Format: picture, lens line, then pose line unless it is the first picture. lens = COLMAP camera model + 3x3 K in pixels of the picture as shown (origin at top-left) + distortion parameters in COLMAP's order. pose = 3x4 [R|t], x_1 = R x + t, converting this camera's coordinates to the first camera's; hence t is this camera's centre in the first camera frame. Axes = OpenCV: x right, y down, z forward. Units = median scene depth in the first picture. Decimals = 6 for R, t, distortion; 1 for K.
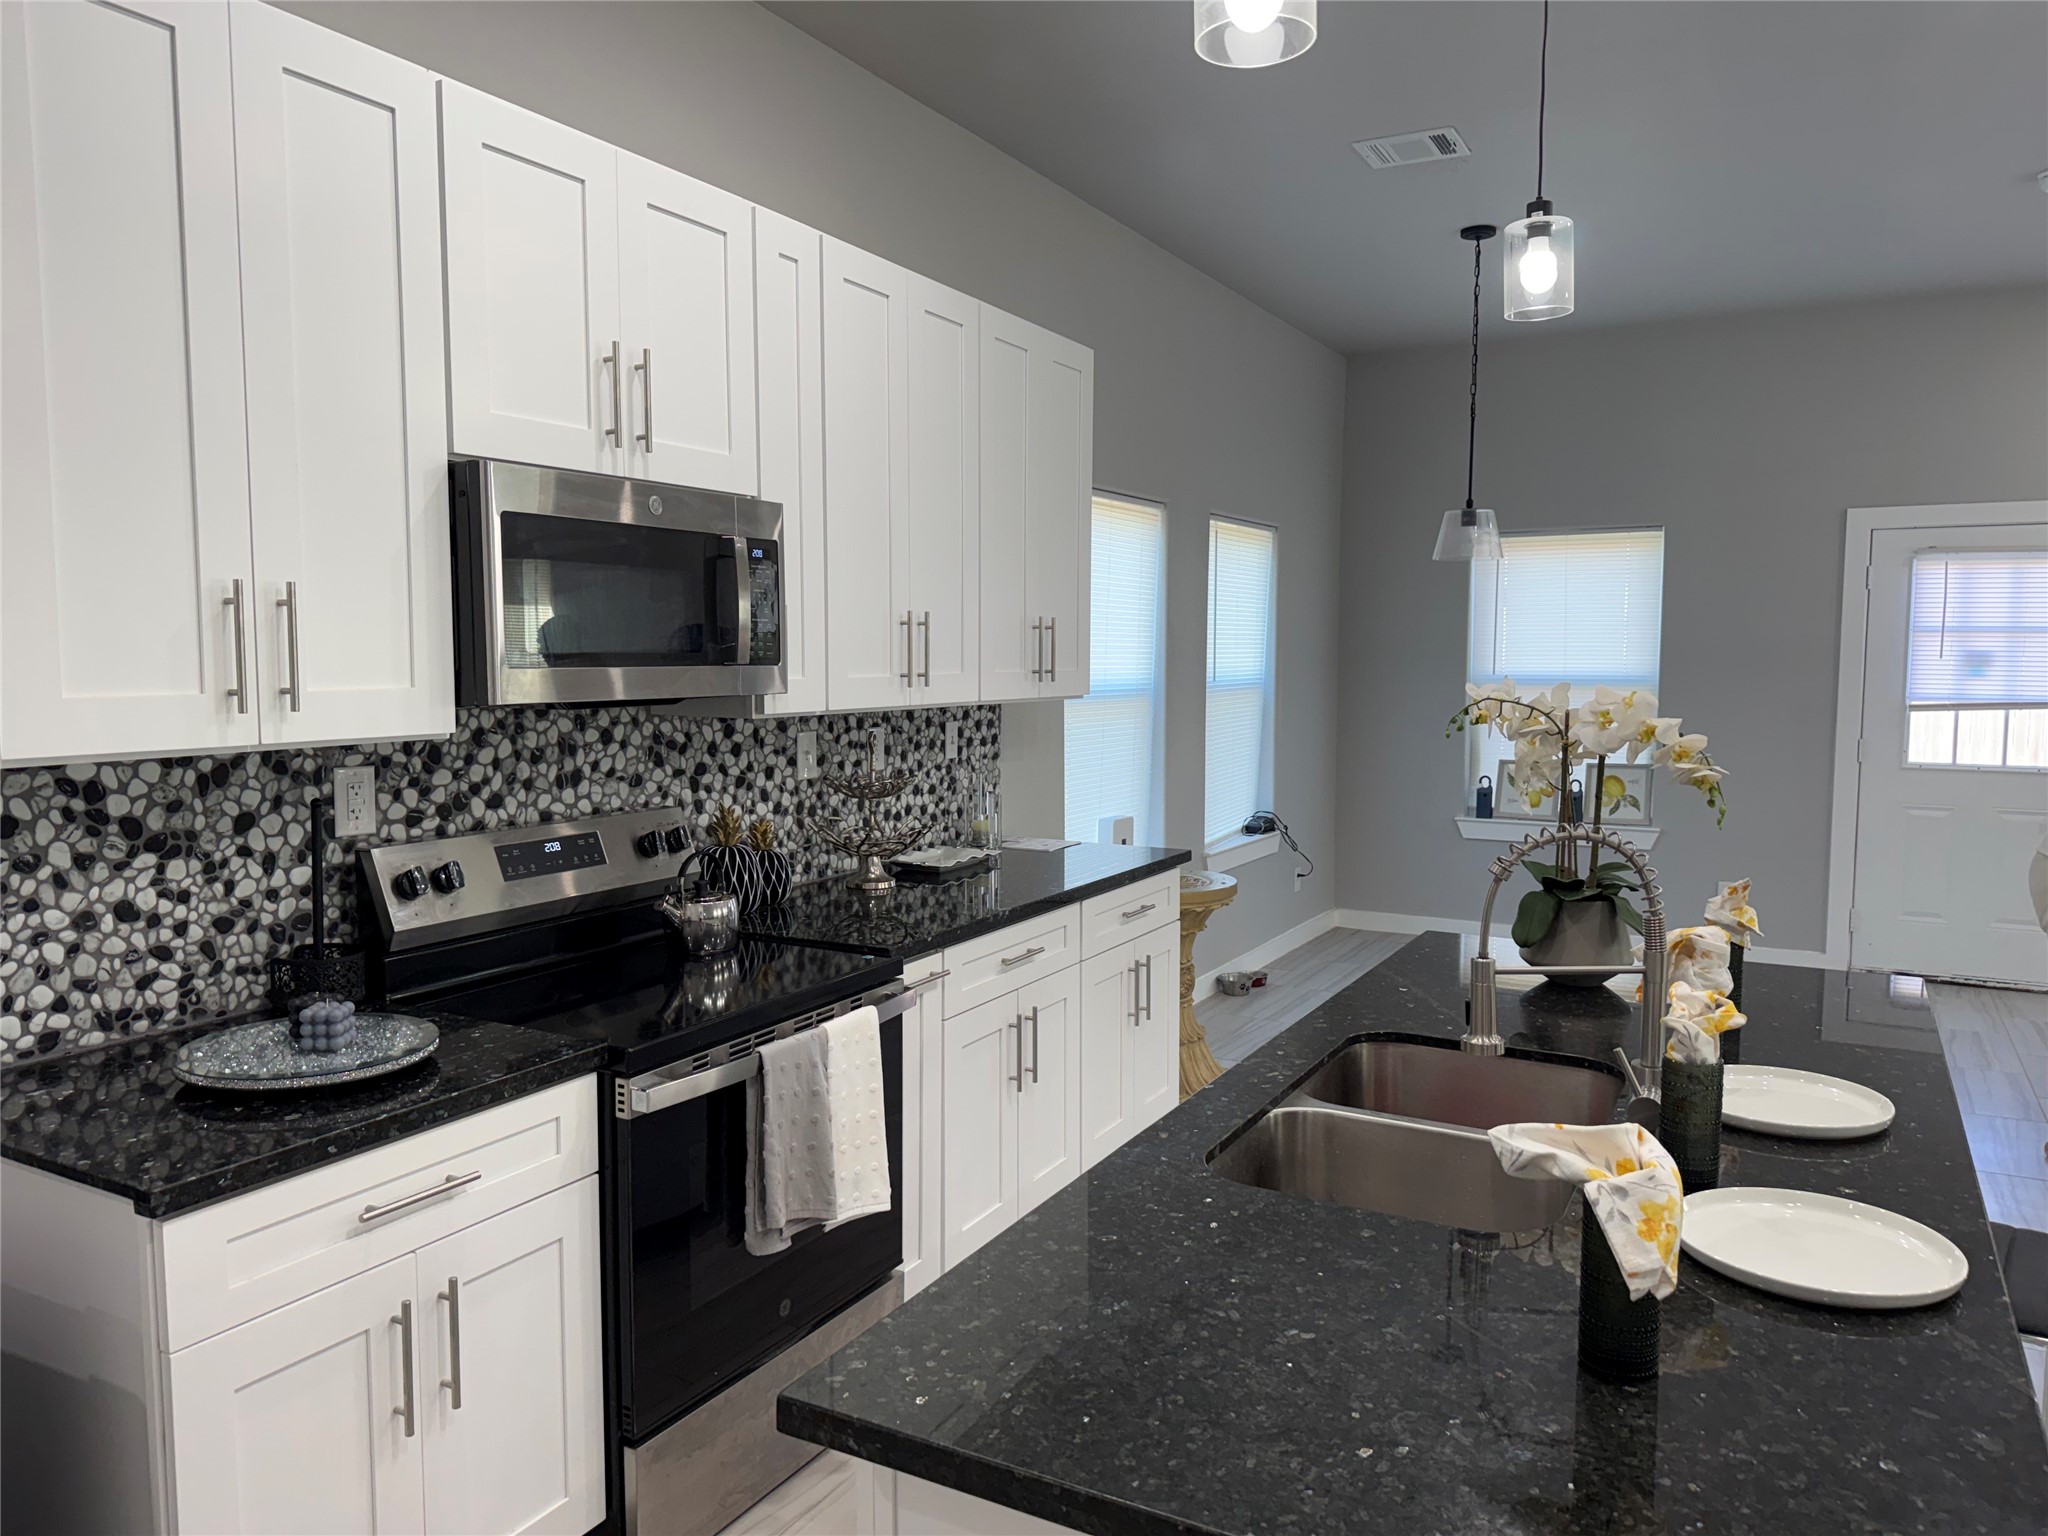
lens RADIAL K [[1427.8, 0, 1032.5], [0, 1427.8, 780.0], [0, 0, 1]] dist [0.061349, -0.075856]
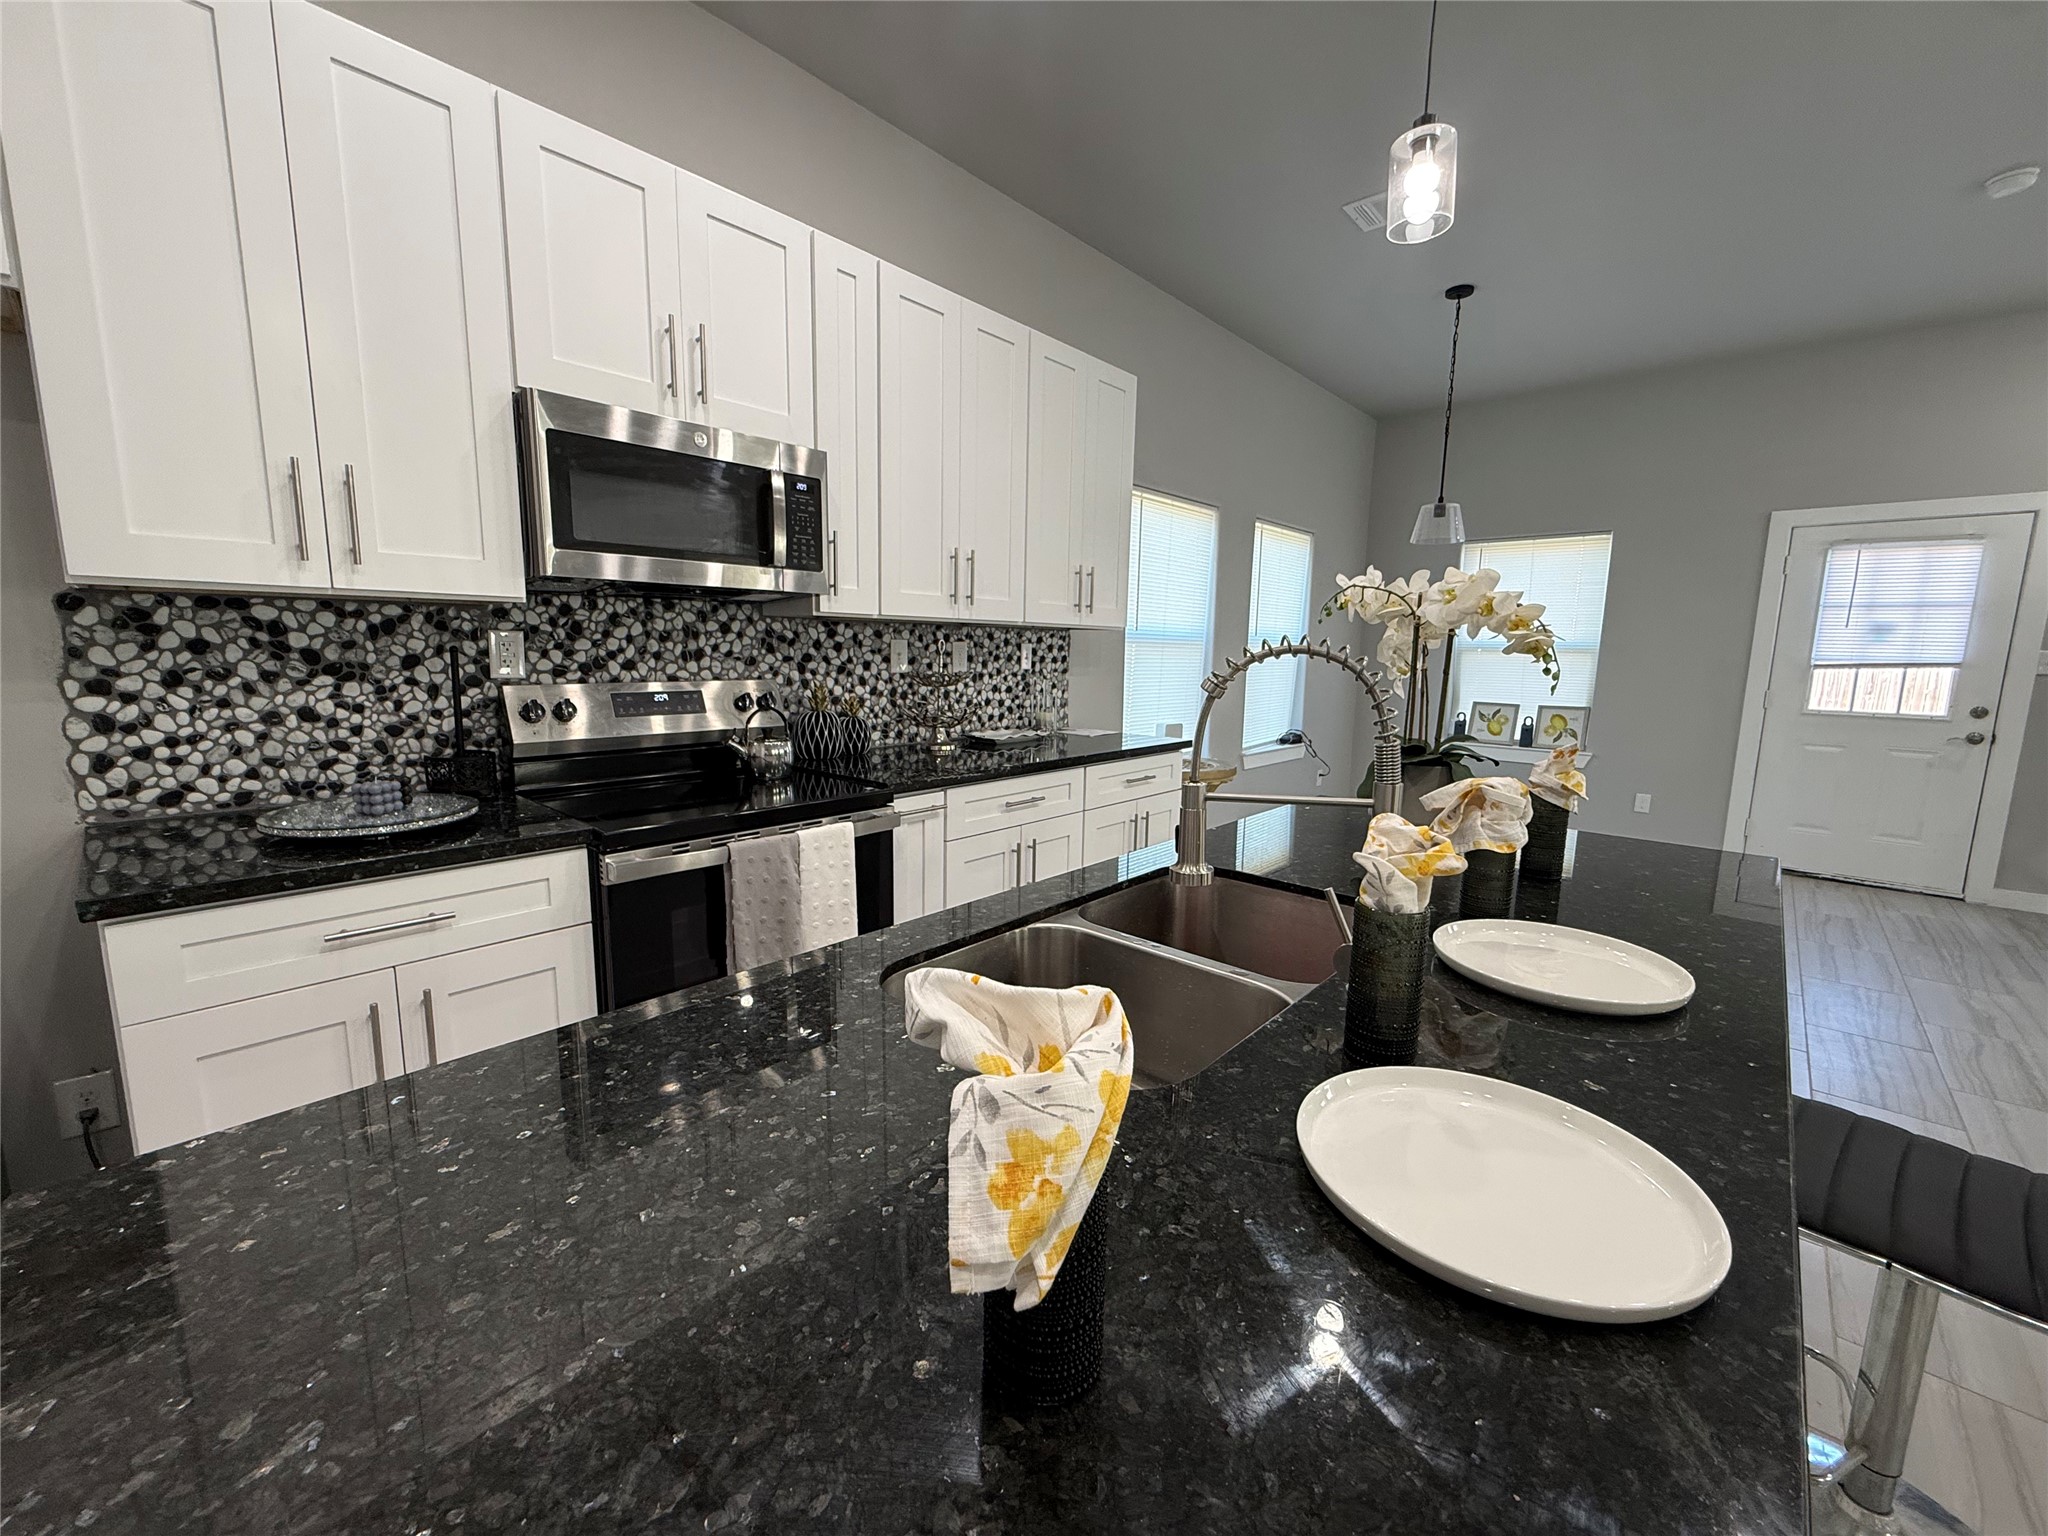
lens RADIAL K [[813.8, 0, 1024.0], [0, 813.8, 768.0], [0, 0, 1]] dist [-0.001422, -0.000204]
pose [[0.972729, 0.049698, -0.226559, 0.219012], [-0.037142, 0.997546, 0.059351, 0.058663], [0.228952, -0.049317, 0.972188, 0.311601]]
